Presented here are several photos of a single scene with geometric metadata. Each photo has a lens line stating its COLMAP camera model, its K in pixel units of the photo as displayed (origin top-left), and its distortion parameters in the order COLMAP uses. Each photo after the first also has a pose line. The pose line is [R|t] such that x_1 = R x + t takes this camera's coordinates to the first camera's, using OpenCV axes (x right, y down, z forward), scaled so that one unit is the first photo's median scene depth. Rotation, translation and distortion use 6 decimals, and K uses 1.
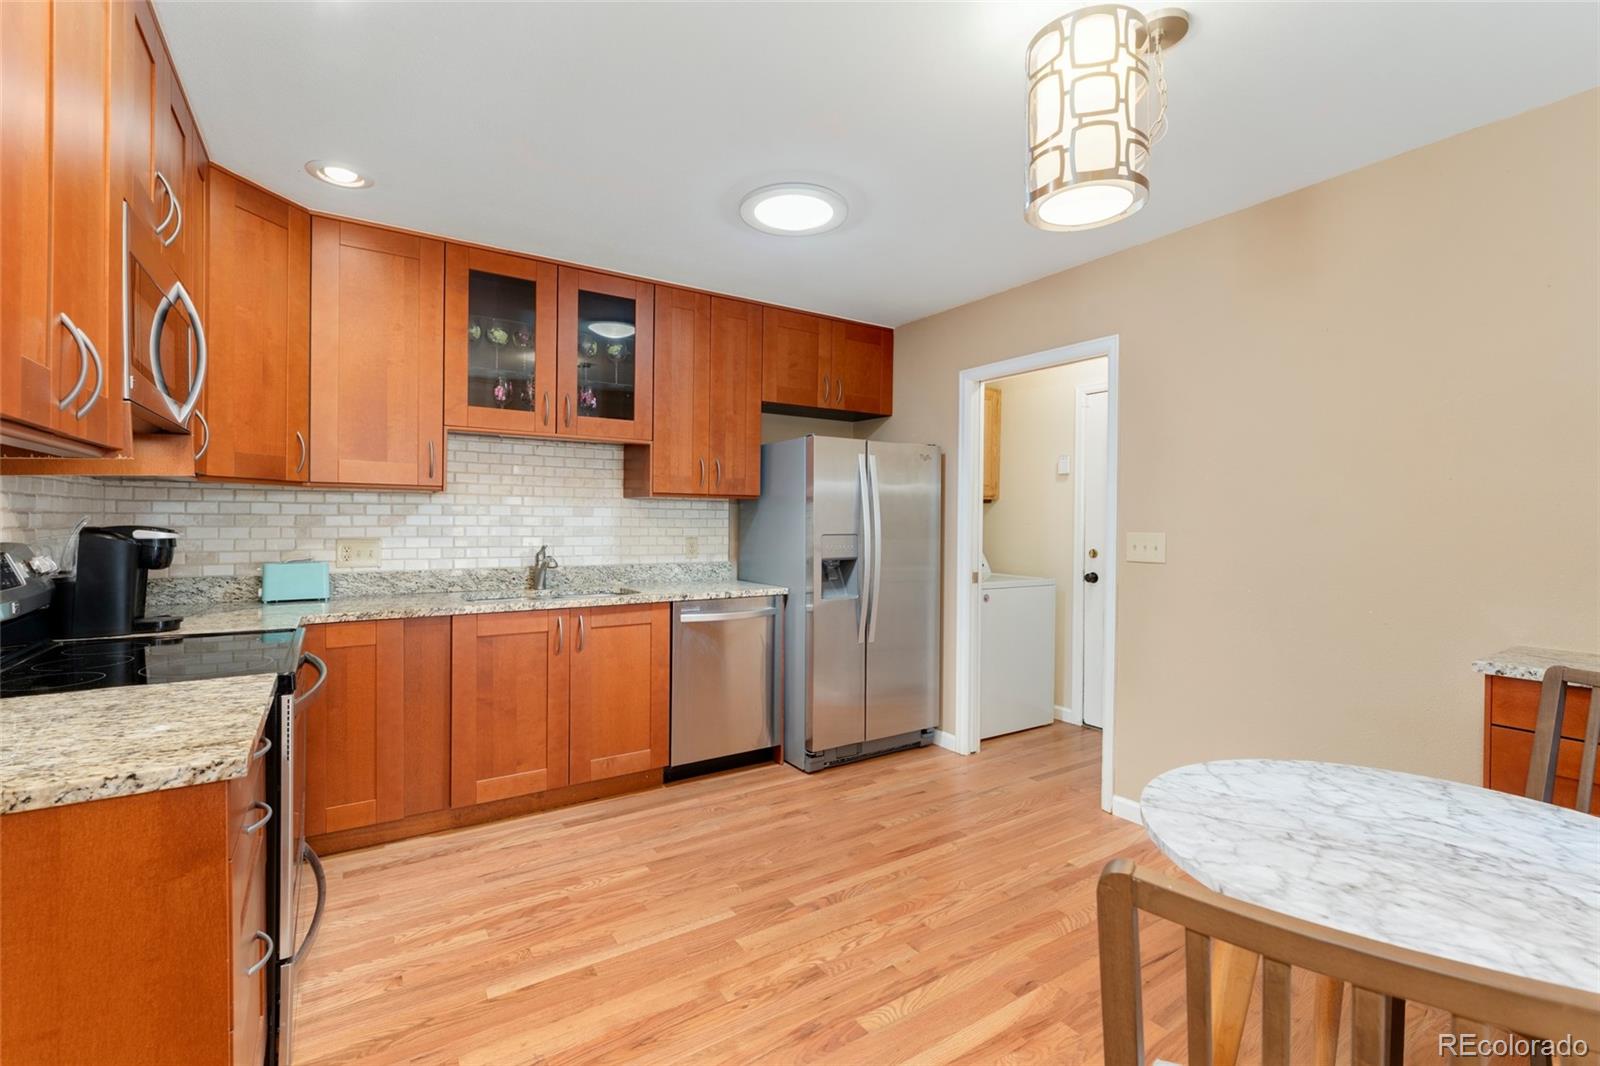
lens RADIAL K [[685.2, 0, 796.1], [0, 685.2, 523.3], [0, 0, 1]] dist [-0.000441, -0.000243]
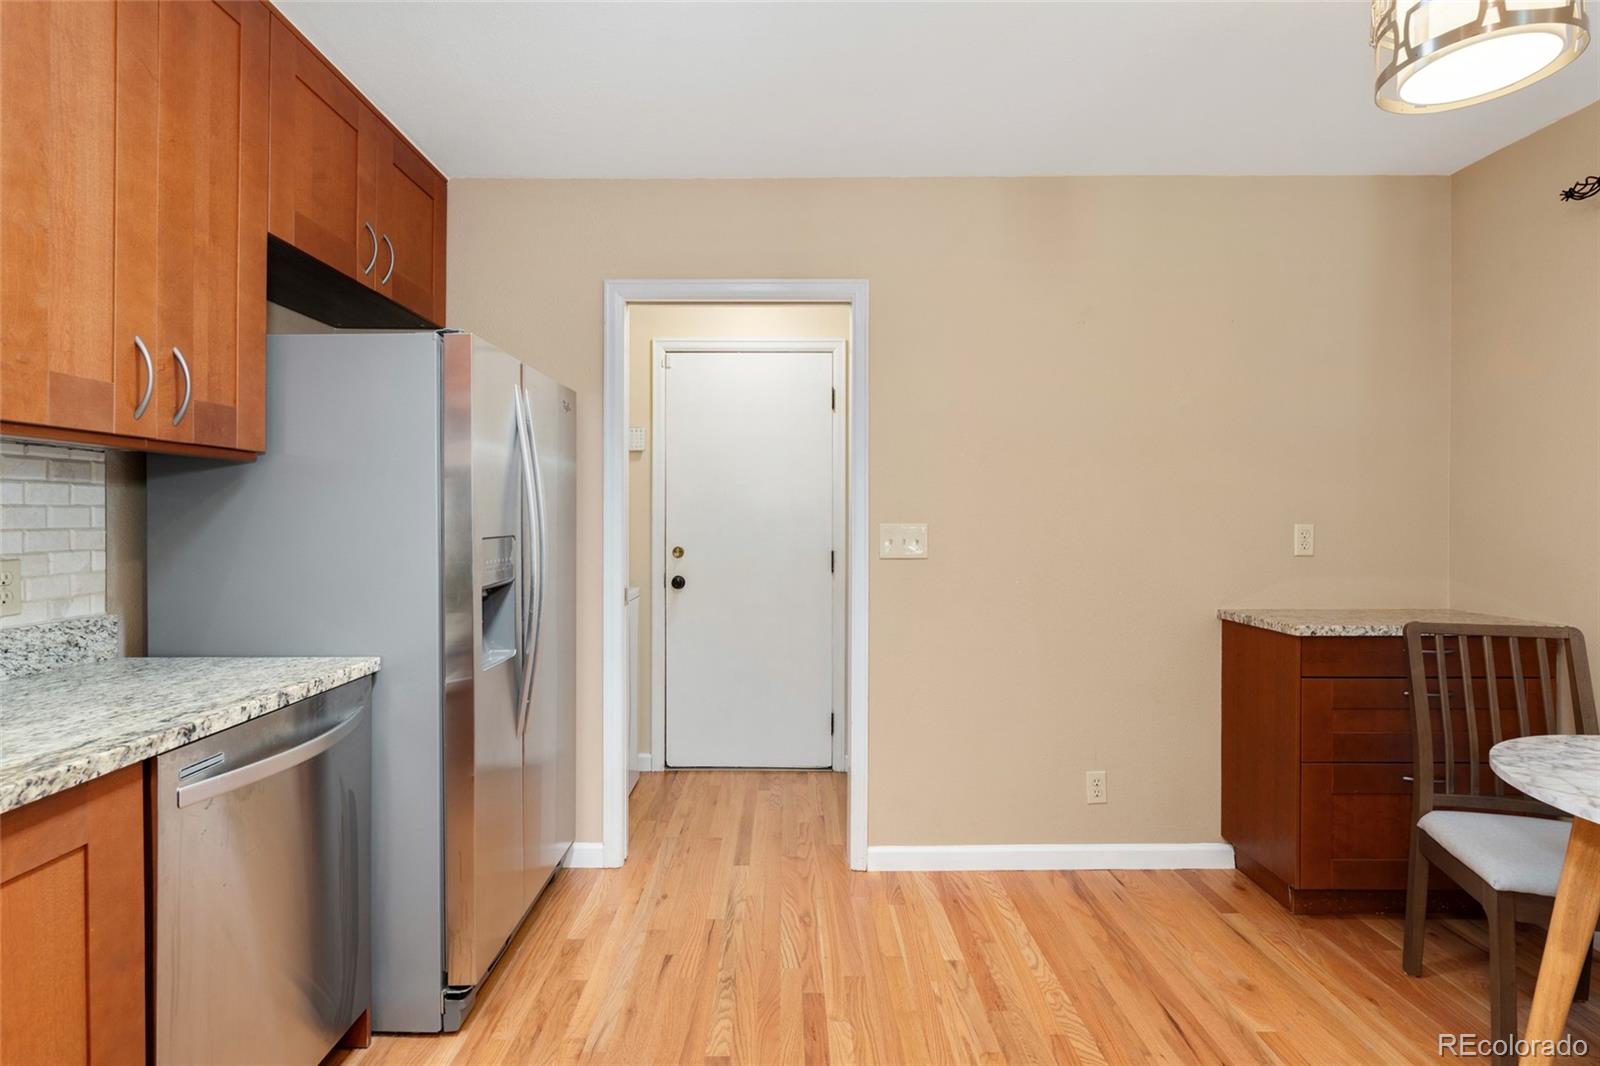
lens RADIAL K [[753.9, 0, 774.3], [0, 753.9, 521.4], [0, 0, 1]] dist [-0.001171, -0.000279]
pose [[0.556134, -0.012287, 0.831002, -0.310733], [0.007509, 0.999924, 0.009759, 0.000807], [-0.831059, 0.000813, 0.556184, 0.547338]]
